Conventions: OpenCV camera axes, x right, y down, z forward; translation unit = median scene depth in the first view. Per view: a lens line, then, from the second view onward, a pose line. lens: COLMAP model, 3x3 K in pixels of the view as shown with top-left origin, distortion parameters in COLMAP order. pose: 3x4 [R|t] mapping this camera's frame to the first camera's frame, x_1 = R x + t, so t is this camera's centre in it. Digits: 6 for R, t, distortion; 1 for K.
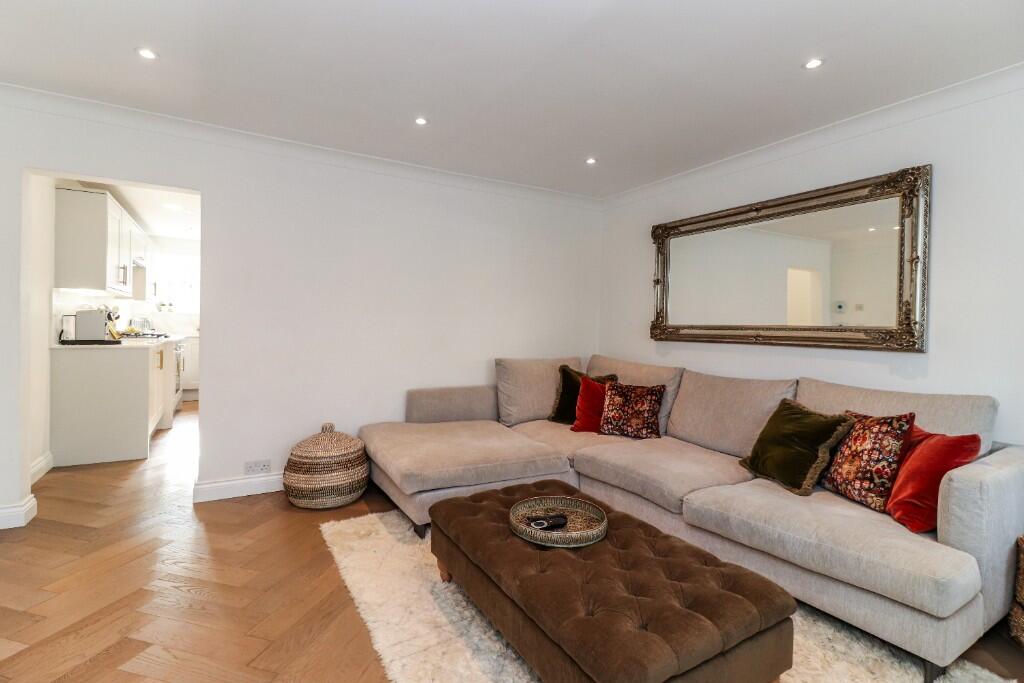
lens RADIAL K [[476.4, 0, 509.5], [0, 476.4, 327.5], [0, 0, 1]] dist [0.004261, 0.000151]
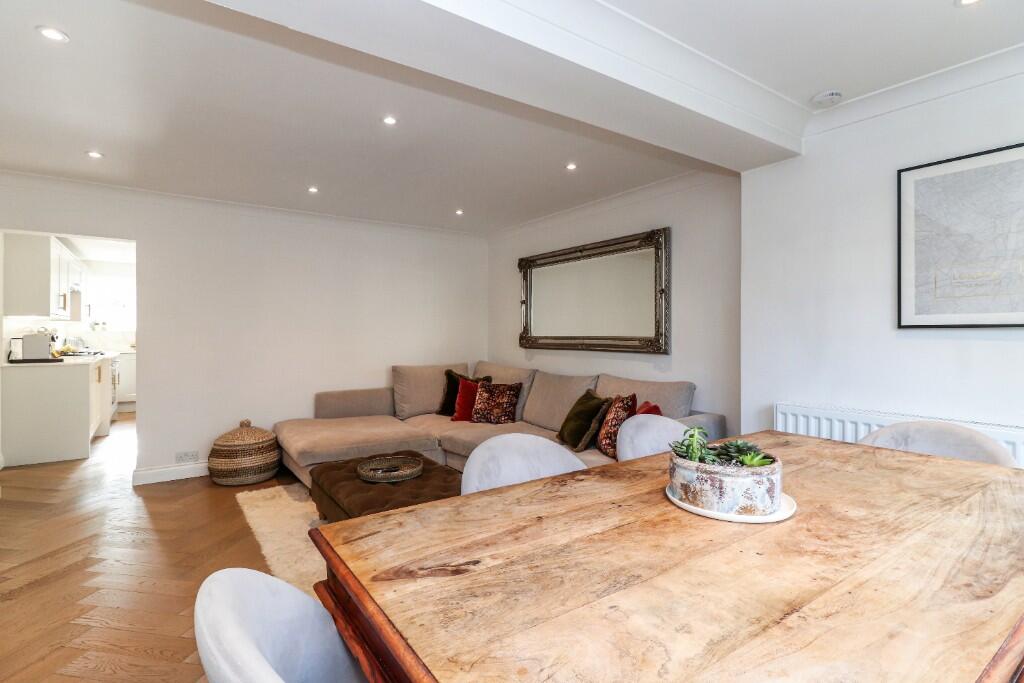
lens RADIAL K [[467.3, 0, 513.7], [0, 467.3, 330.1], [0, 0, 1]] dist [0.002144, -0.000365]
pose [[0.993912, -0.017515, 0.108780, 0.174552], [0.018661, 0.999780, -0.009529, -0.012185], [-0.108589, 0.011501, 0.994020, -0.282238]]
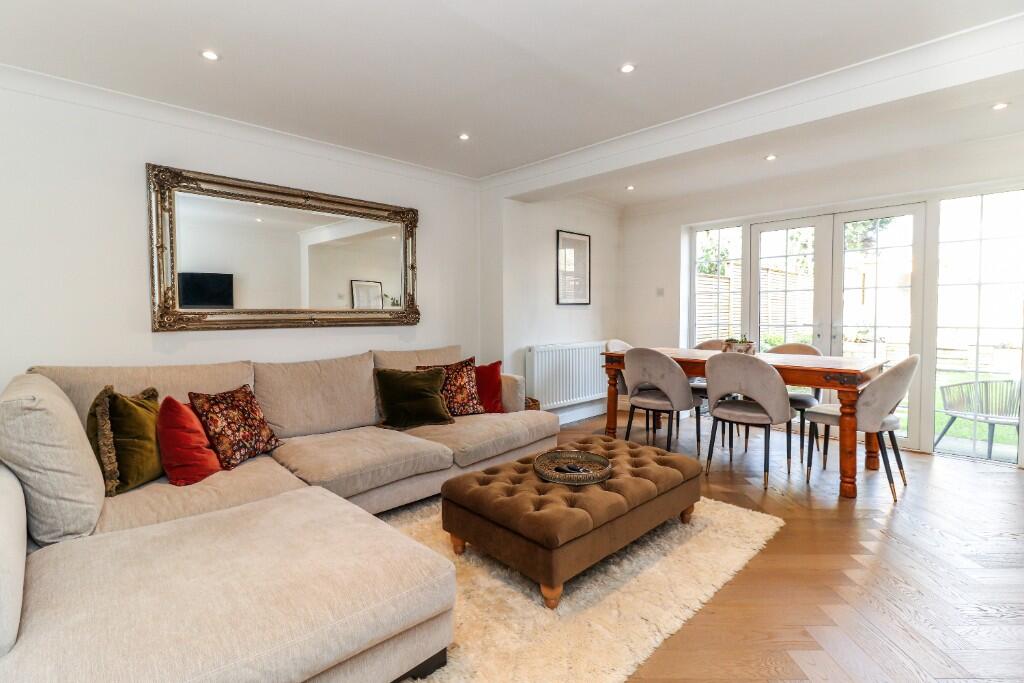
lens RADIAL K [[476.4, 0, 509.5], [0, 476.4, 327.5], [0, 0, 1]] dist [0.004261, 0.000151]
pose [[-0.230823, -0.040841, 0.972138, -0.573474], [0.010076, 0.998965, 0.044361, -0.006417], [-0.972944, 0.020035, -0.230173, 0.781084]]
